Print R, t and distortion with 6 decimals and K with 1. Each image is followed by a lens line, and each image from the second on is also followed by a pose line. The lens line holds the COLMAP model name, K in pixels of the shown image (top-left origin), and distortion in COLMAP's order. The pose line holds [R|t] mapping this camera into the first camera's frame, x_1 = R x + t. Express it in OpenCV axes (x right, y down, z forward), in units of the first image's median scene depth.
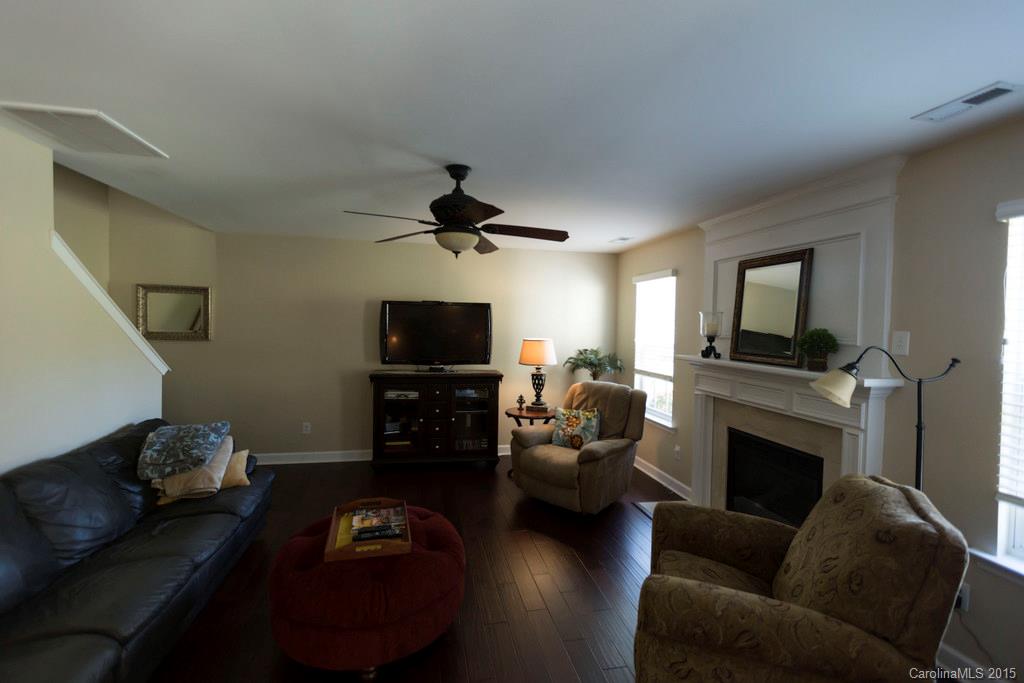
lens RADIAL K [[459.0, 0, 509.6], [0, 459.0, 338.5], [0, 0, 1]] dist [-0.001267, -0.000712]
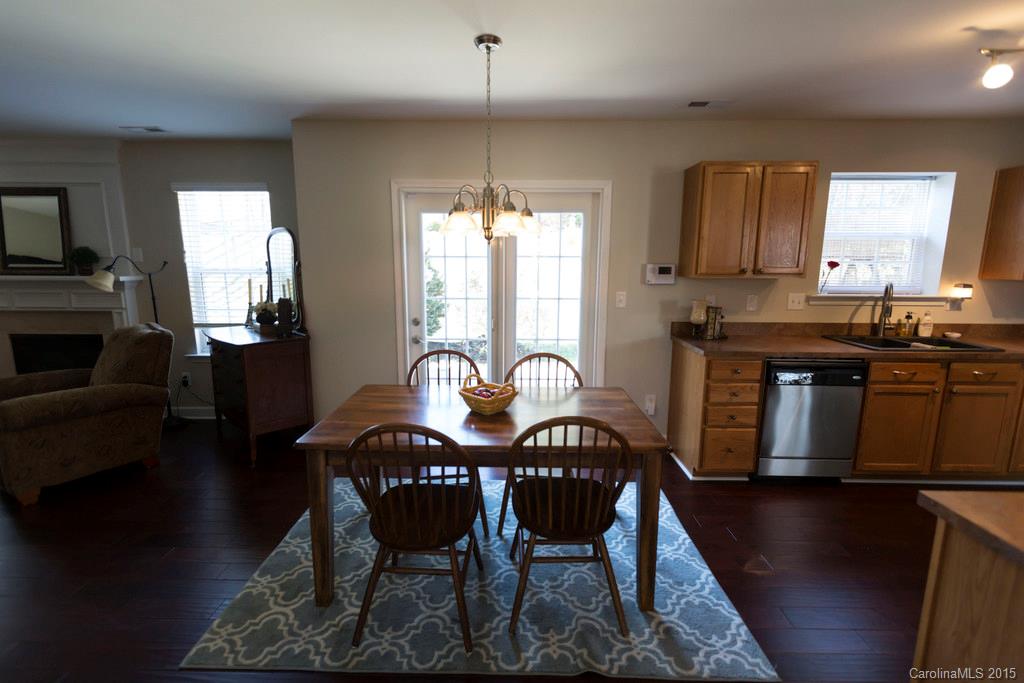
lens RADIAL K [[459.0, 0, 509.6], [0, 459.0, 338.5], [0, 0, 1]] dist [-0.001267, -0.000712]
pose [[0.215215, -0.180020, 0.959831, -0.595617], [0.032023, 0.983635, 0.177304, 0.063864], [-0.976042, -0.007422, 0.217457, -0.794420]]
